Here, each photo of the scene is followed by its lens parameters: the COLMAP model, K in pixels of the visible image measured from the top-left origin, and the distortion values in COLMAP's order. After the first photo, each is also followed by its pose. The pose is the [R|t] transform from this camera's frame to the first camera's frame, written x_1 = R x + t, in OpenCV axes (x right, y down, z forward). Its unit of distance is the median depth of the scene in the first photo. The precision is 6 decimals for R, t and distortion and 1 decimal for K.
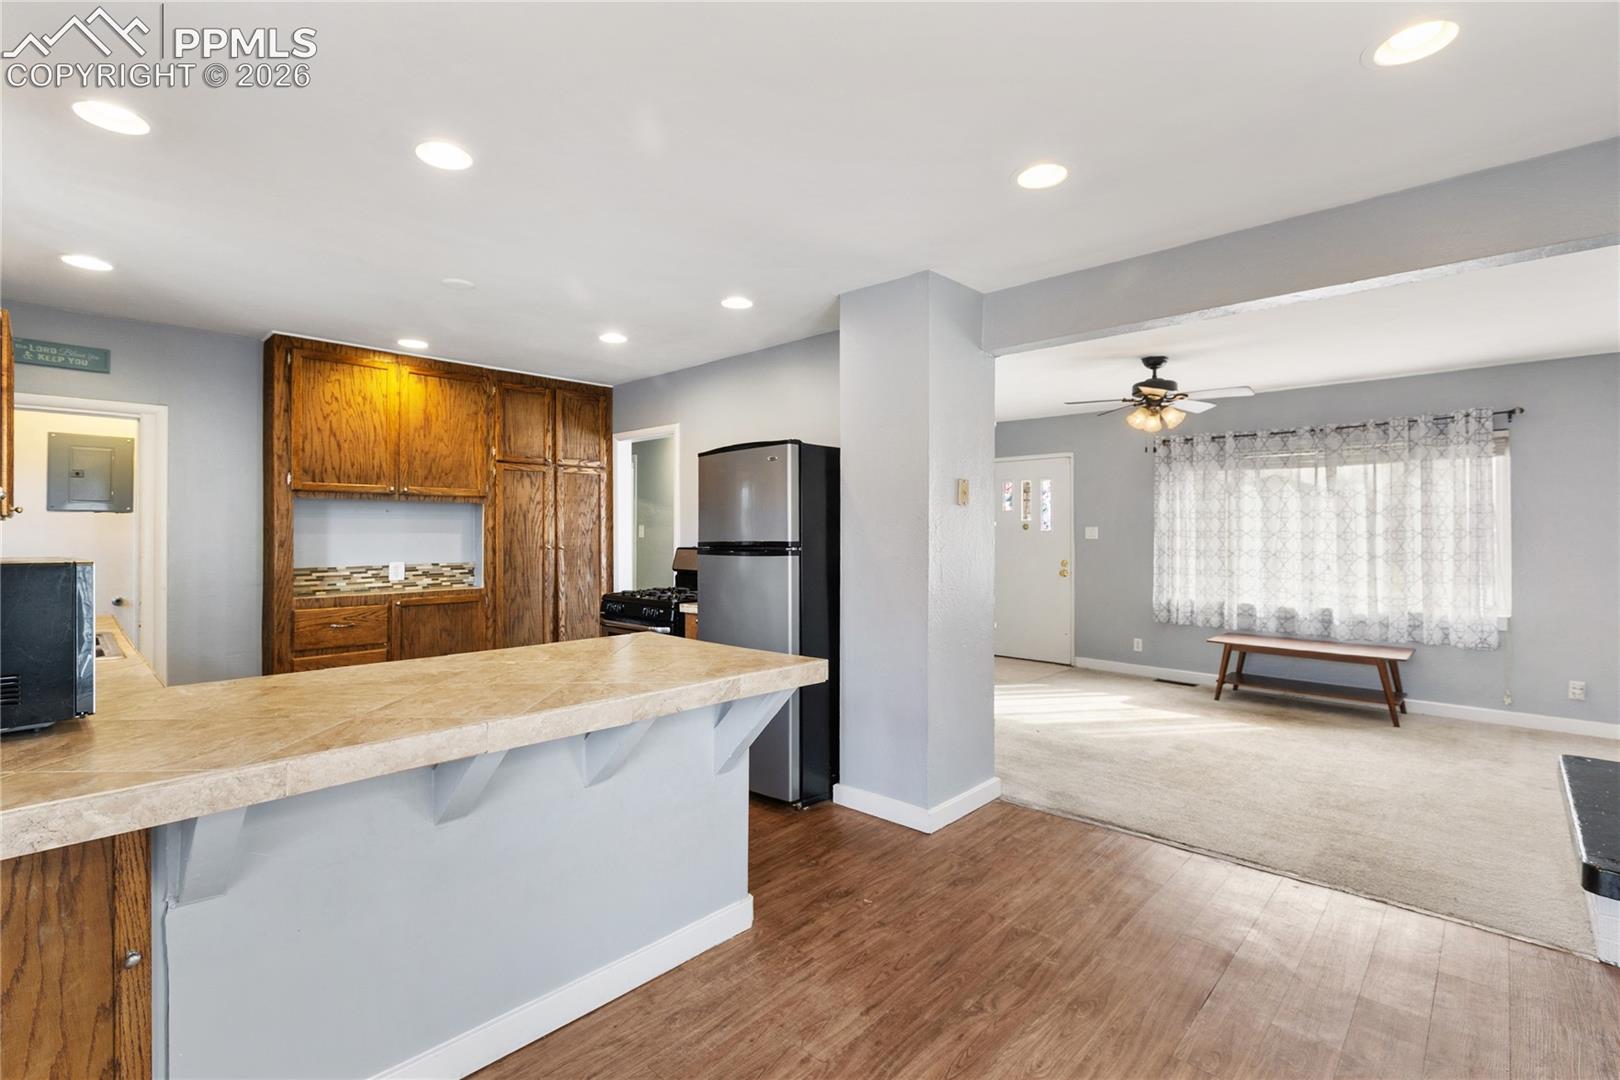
lens RADIAL K [[740.0, 0, 812.7], [0, 740.0, 511.0], [0, 0, 1]] dist [0.016055, -0.005611]
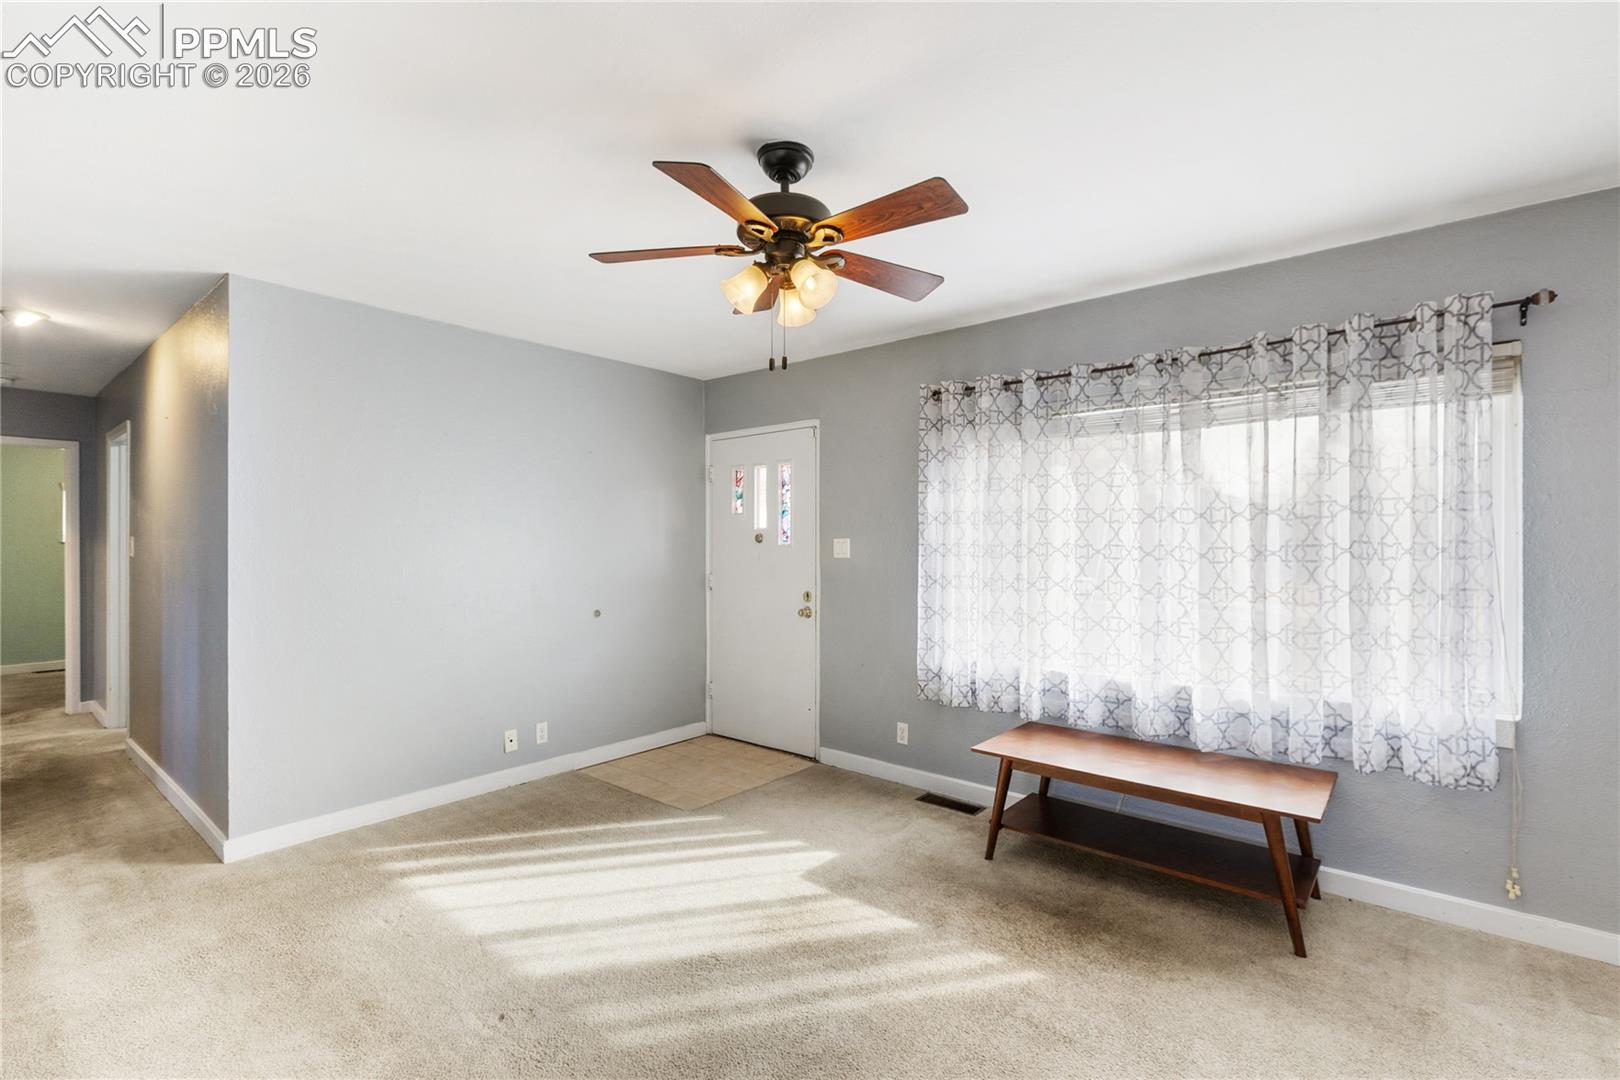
lens RADIAL K [[740.0, 0, 808.3], [0, 740.0, 531.3], [0, 0, 1]] dist [0.016055, -0.005611]
pose [[0.997842, -0.007538, 0.065233, 0.416374], [0.006270, 0.999788, 0.019616, 0.004381], [-0.065367, -0.019165, 0.997677, 0.520599]]
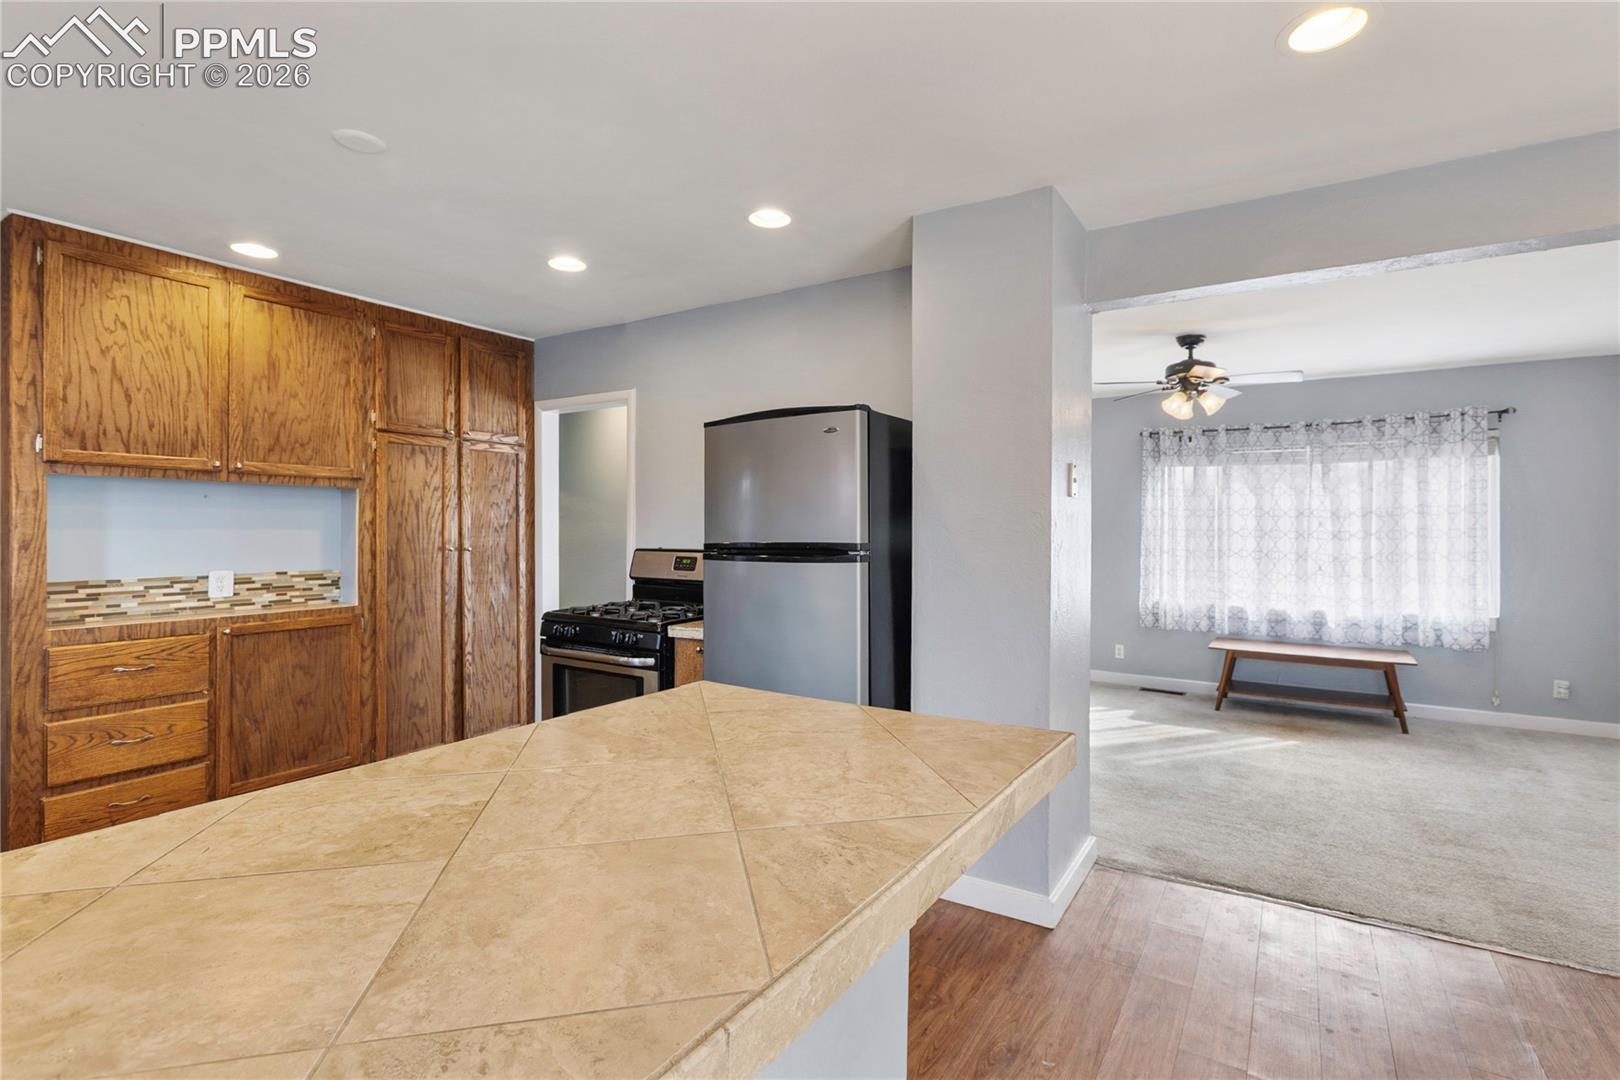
lens RADIAL K [[740.0, 0, 816.8], [0, 740.0, 514.3], [0, 0, 1]] dist [0.016055, -0.005611]
pose [[0.978644, 0.008020, 0.205407, -0.158307], [-0.009958, 0.999915, 0.008402, 0.004829], [-0.205322, -0.010268, 0.978641, 0.204983]]
